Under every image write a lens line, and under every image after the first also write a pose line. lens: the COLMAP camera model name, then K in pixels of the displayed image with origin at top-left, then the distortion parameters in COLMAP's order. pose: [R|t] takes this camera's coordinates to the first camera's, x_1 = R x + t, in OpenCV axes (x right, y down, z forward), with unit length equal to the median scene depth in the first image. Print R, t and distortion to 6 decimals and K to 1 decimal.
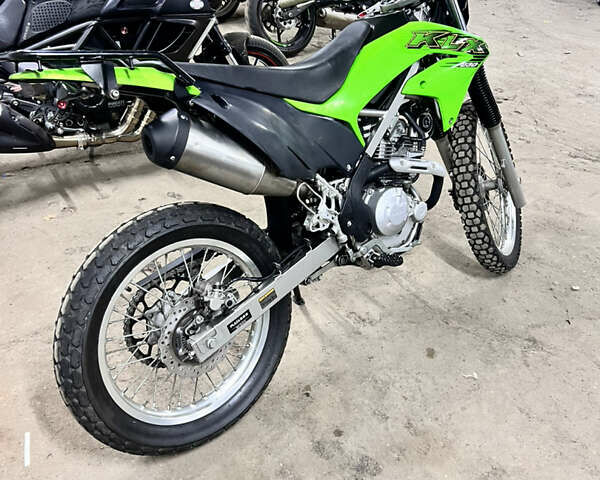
lens RADIAL K [[589.4, 0, 300.0], [0, 589.4, 212.3], [0, 0, 1]] dist [0.127891, -0.265324]
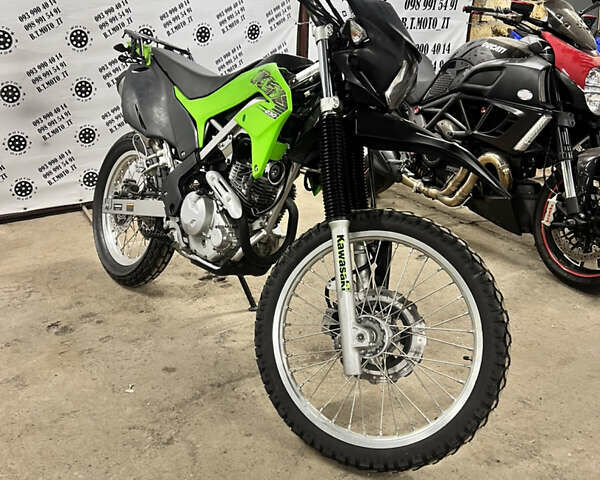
lens RADIAL K [[589.4, 0, 300.0], [0, 589.4, 212.3], [0, 0, 1]] dist [0.127891, -0.265324]
pose [[0.032271, 0.292179, -0.955819, 1.248550], [-0.518890, 0.822240, 0.233827, -0.372751], [0.854232, 0.488419, 0.178144, 0.990049]]
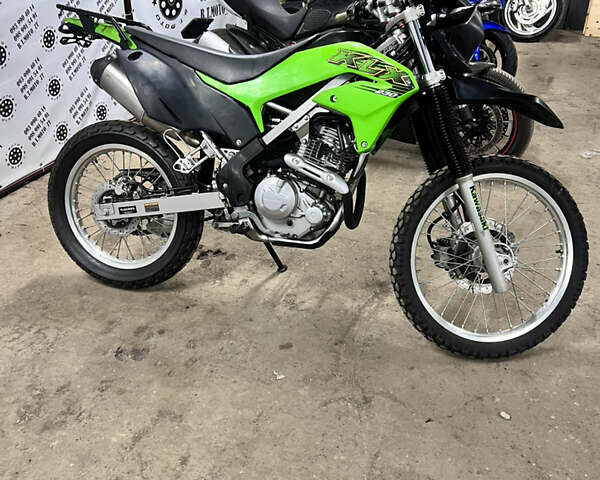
lens RADIAL K [[589.4, 0, 300.0], [0, 589.4, 212.3], [0, 0, 1]] dist [0.127891, -0.265324]
pose [[0.561048, 0.351273, -0.749555, 1.060799], [-0.398092, 0.908408, 0.127743, -0.142576], [0.725774, 0.226722, 0.649499, 0.312603]]
